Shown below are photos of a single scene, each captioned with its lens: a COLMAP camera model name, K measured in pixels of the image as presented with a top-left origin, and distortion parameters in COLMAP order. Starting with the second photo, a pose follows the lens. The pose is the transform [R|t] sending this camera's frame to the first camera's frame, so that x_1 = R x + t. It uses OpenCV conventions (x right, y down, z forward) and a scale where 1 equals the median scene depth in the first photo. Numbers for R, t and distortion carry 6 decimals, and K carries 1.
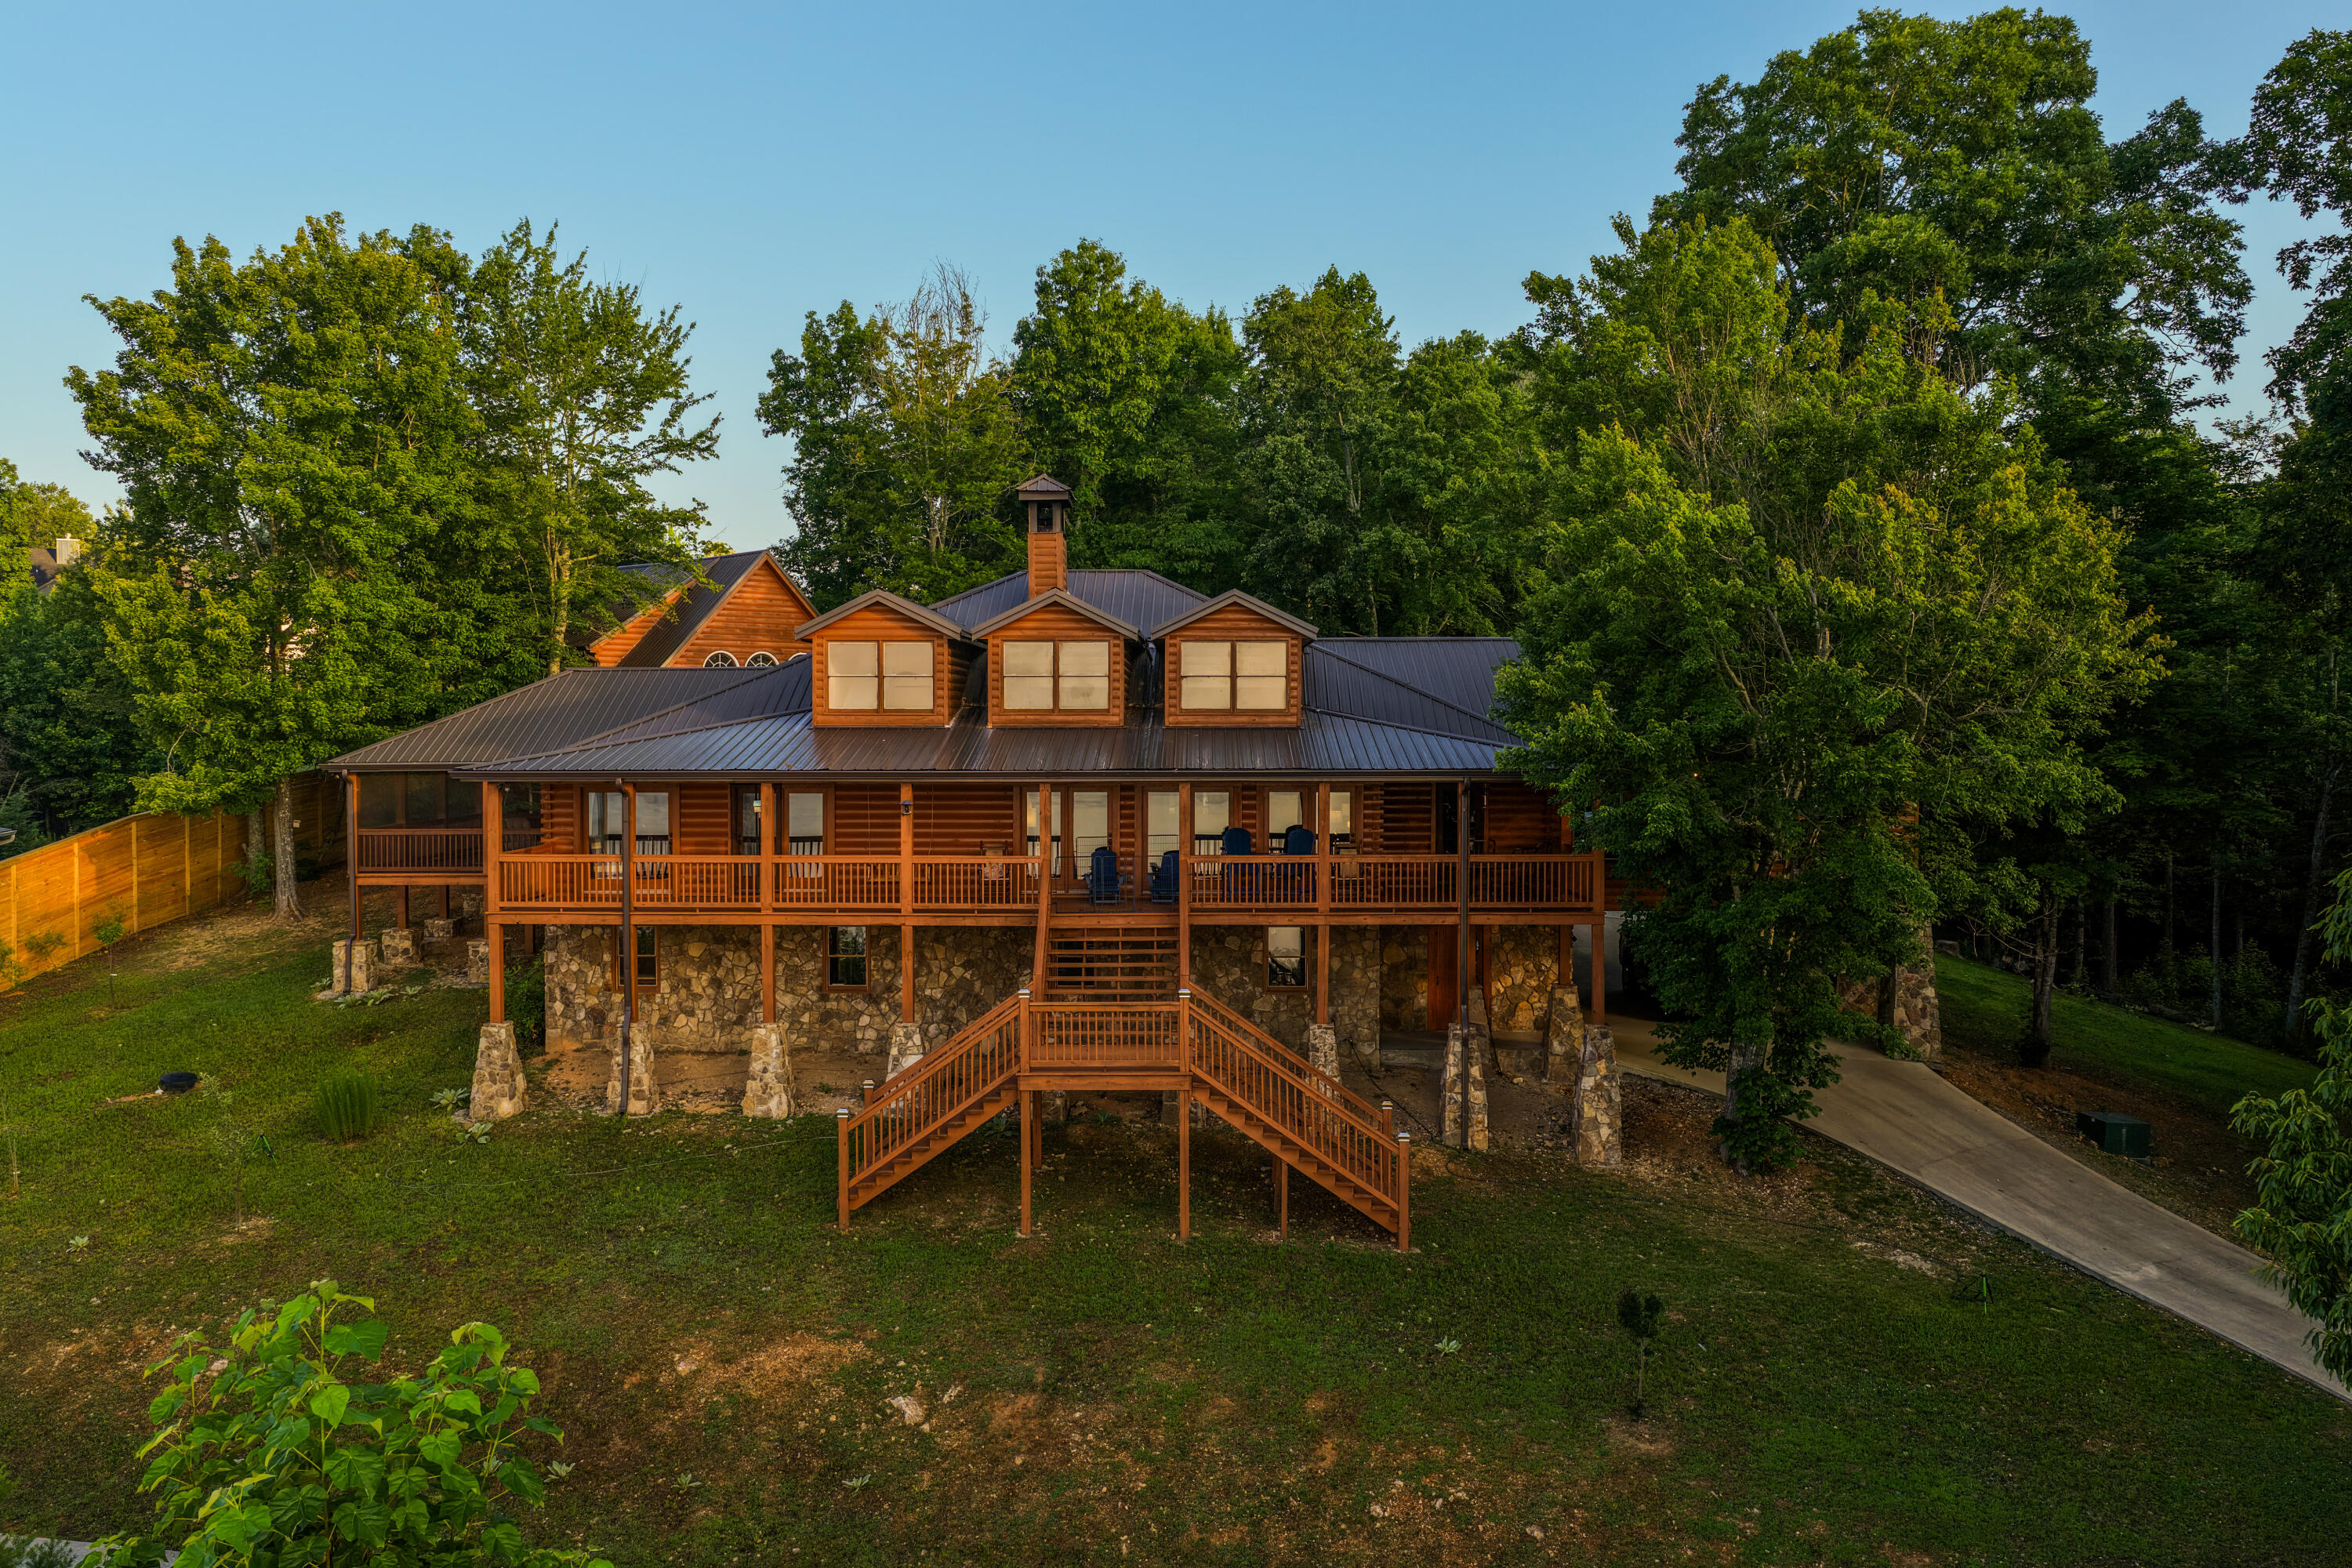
lens RADIAL K [[1958.2, 0, 1173.3], [0, 1958.2, 772.2], [0, 0, 1]] dist [-0.012299, 0.037856]
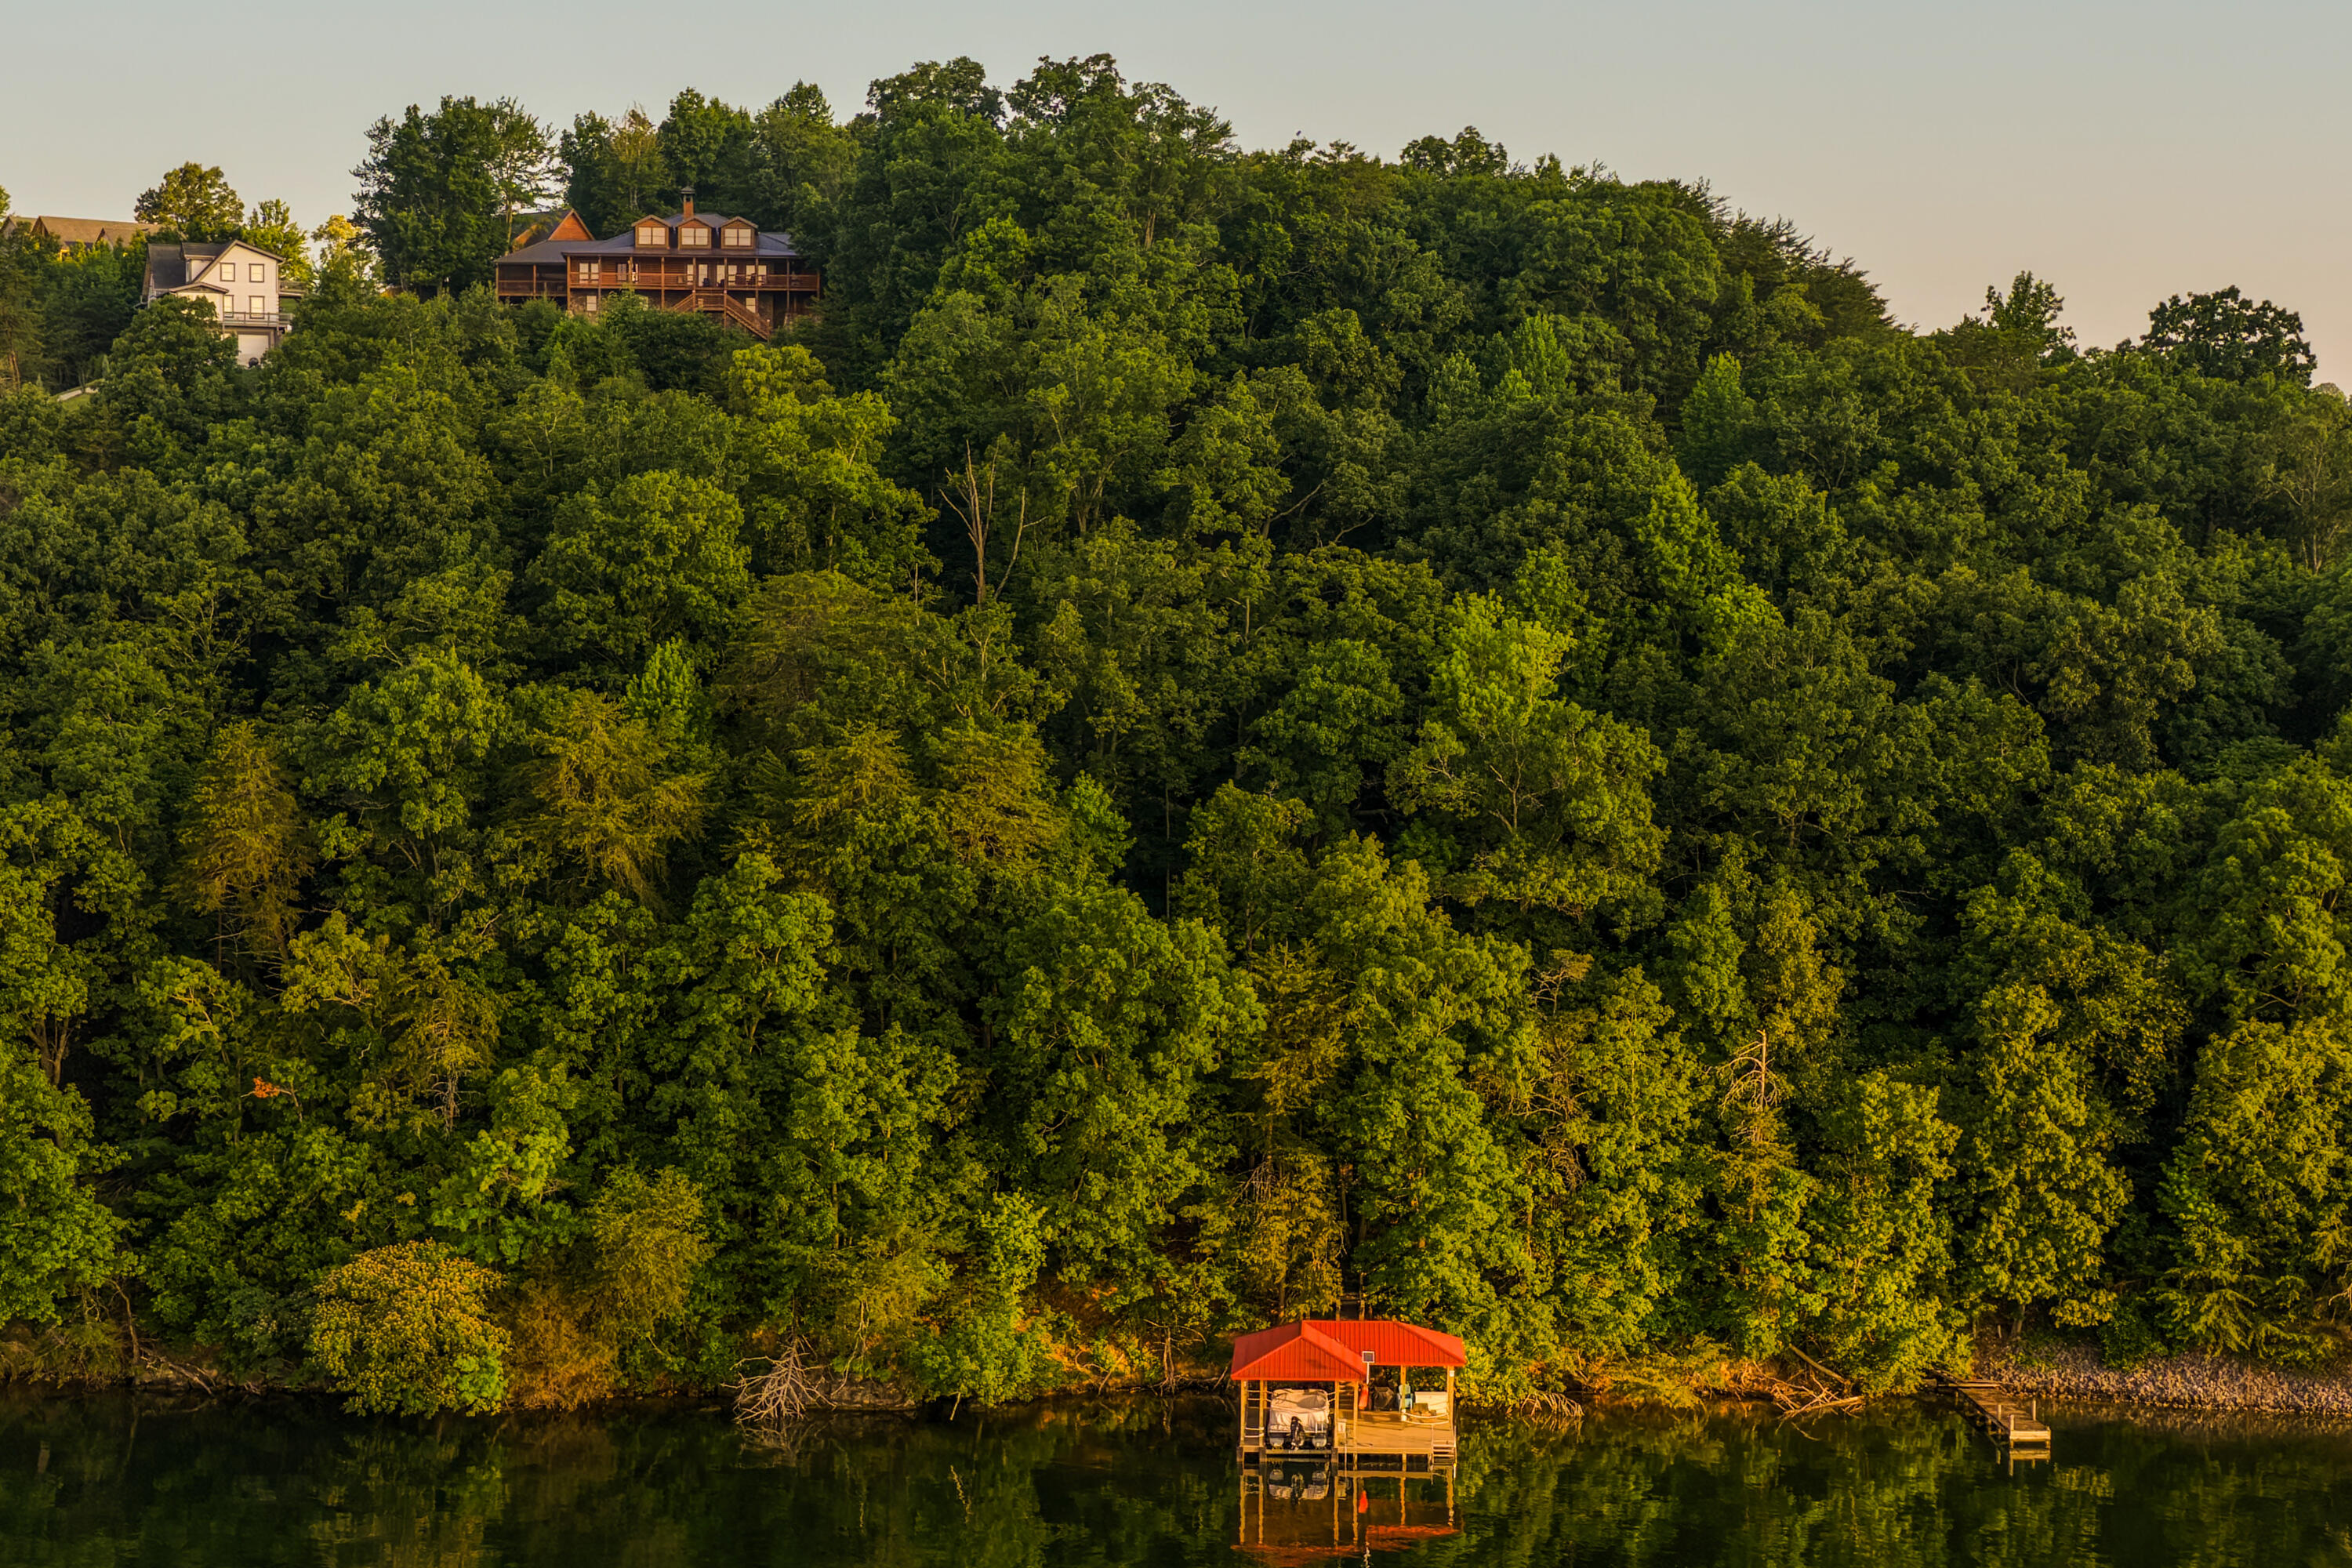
lens RADIAL K [[4125.4, 0, 1201.1], [0, 4125.4, 777.8], [0, 0, 1]] dist [0.009483, 0.000000]
pose [[0.993511, -0.001009, 0.113729, 0.010275], [0.000355, 0.999983, 0.005775, 1.042113], [-0.113733, -0.005698, 0.993495, -7.768777]]
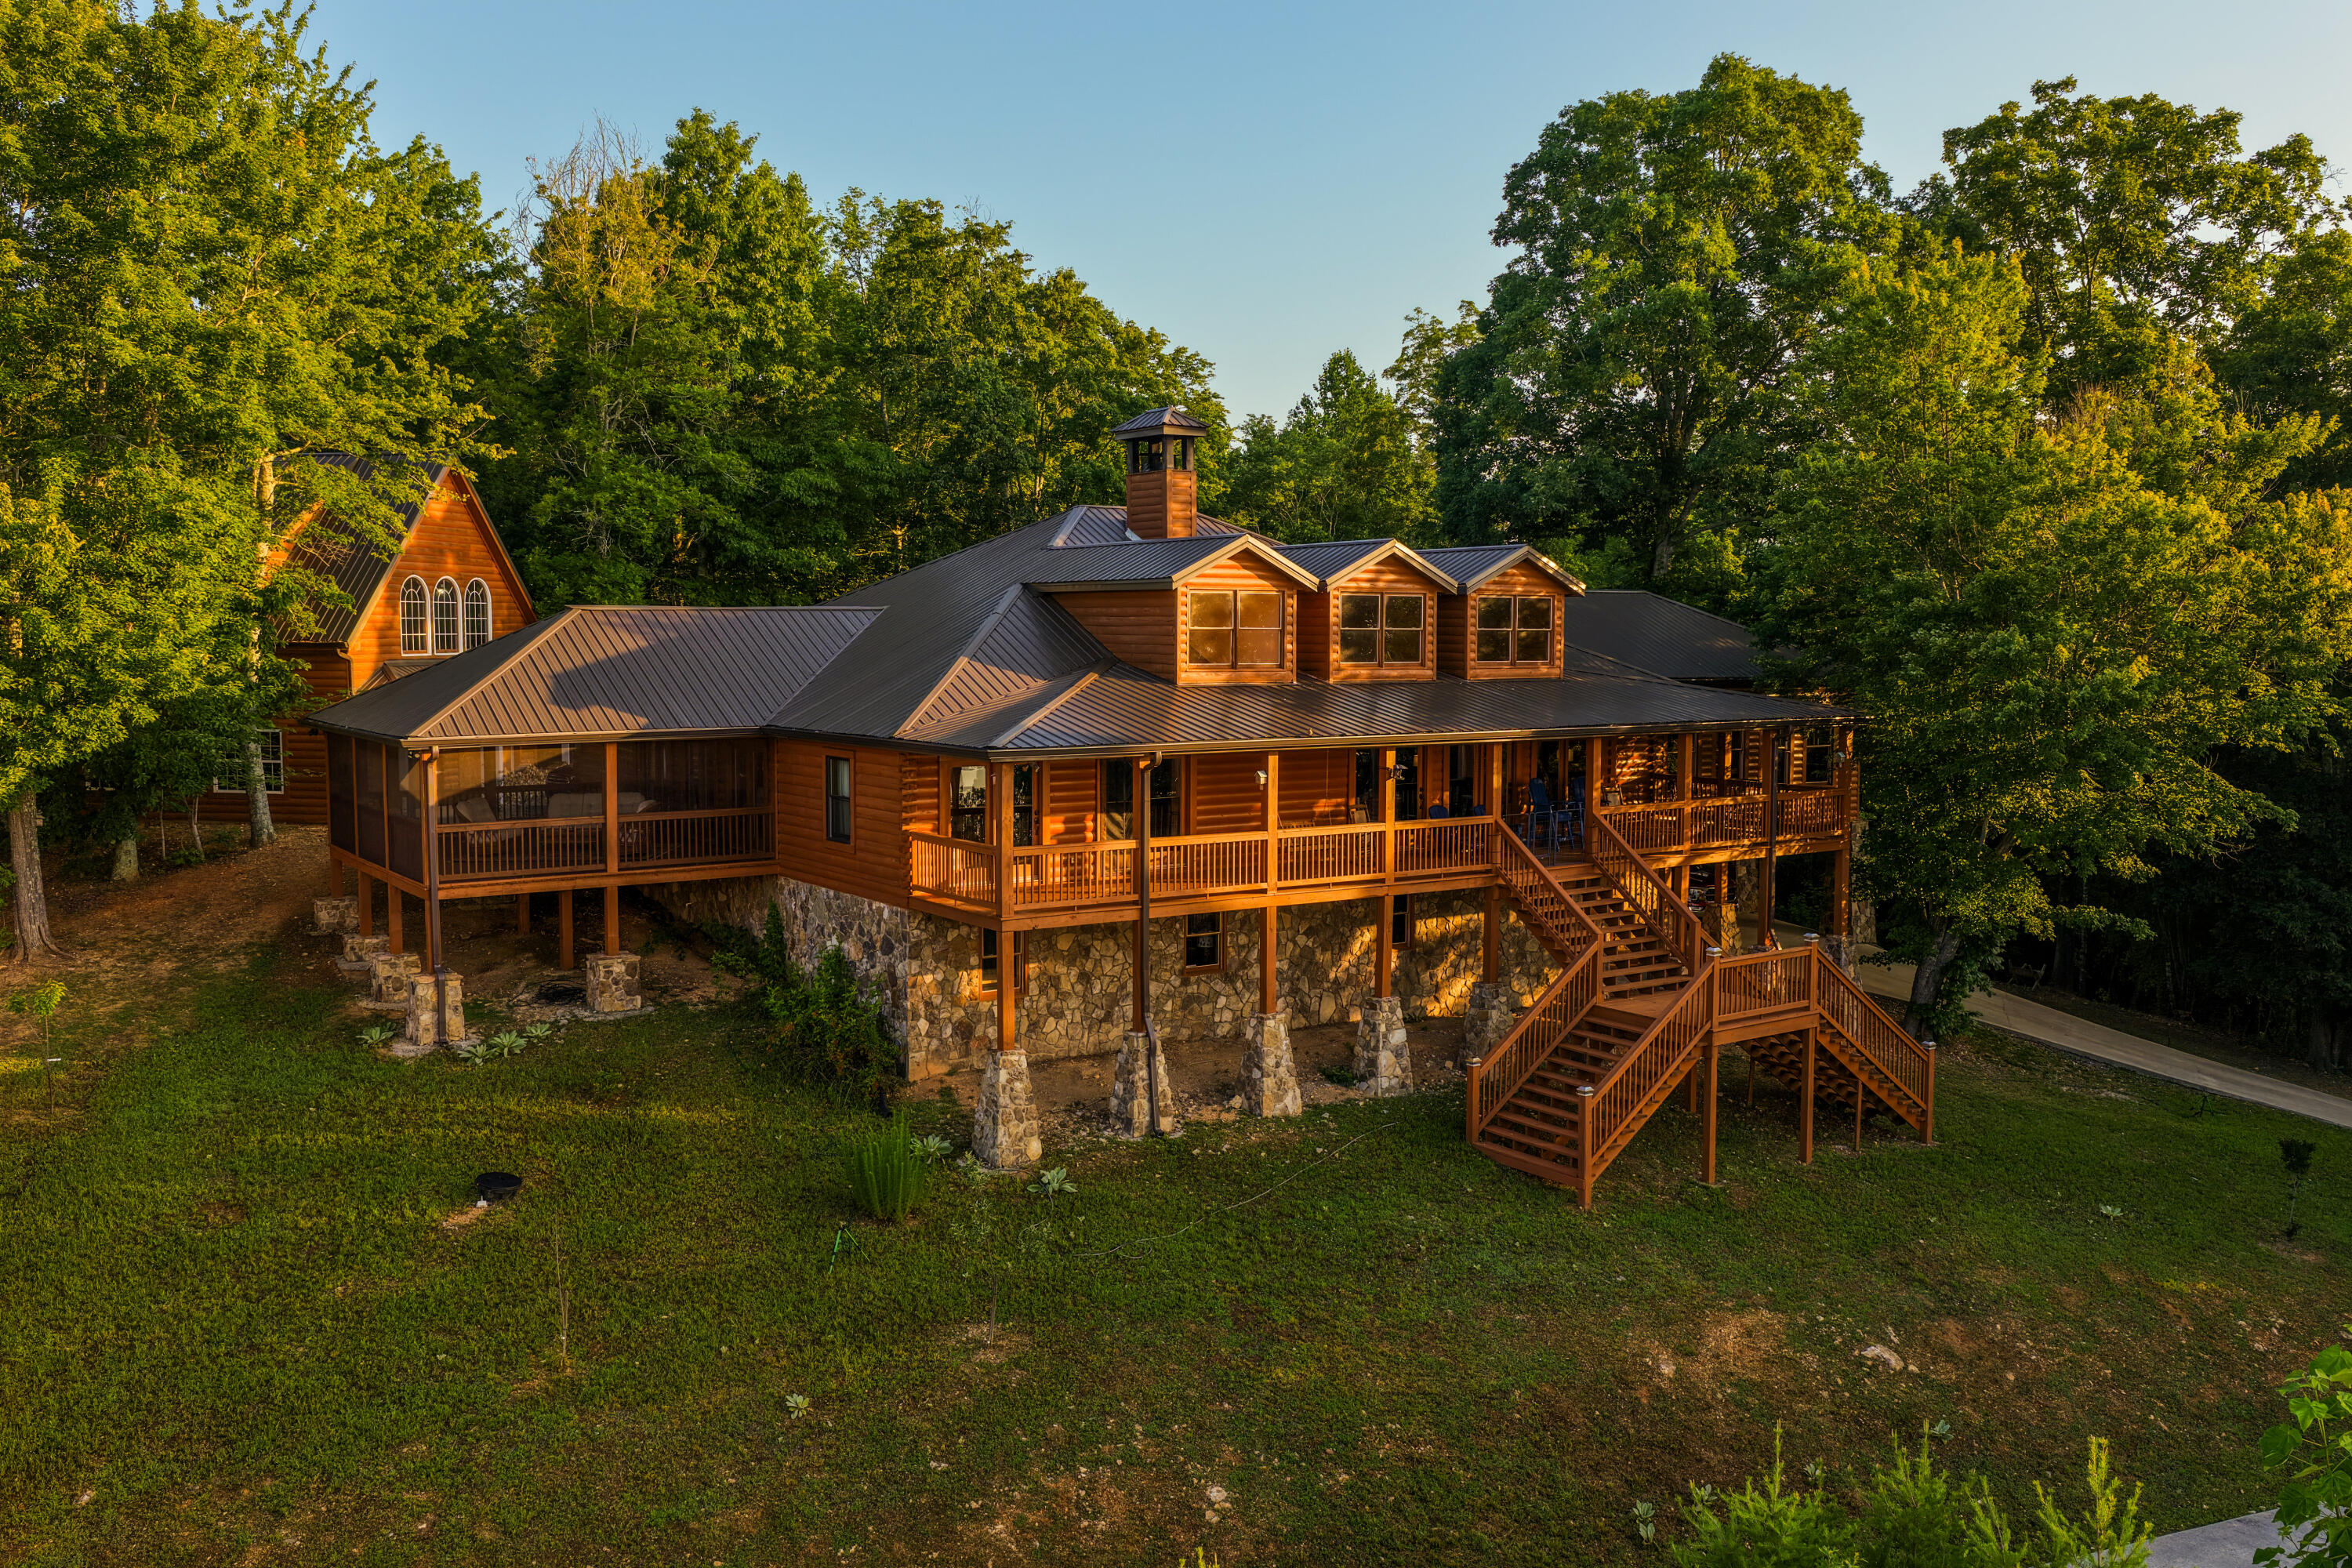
lens RADIAL K [[1958.2, 0, 1179.3], [0, 1958.2, 765.4], [0, 0, 1]] dist [-0.012299, 0.037856]
pose [[0.813476, -0.037884, 0.580363, -0.707261], [0.012870, 0.998805, 0.047158, -0.028710], [-0.581455, -0.030893, 0.812992, 0.262428]]
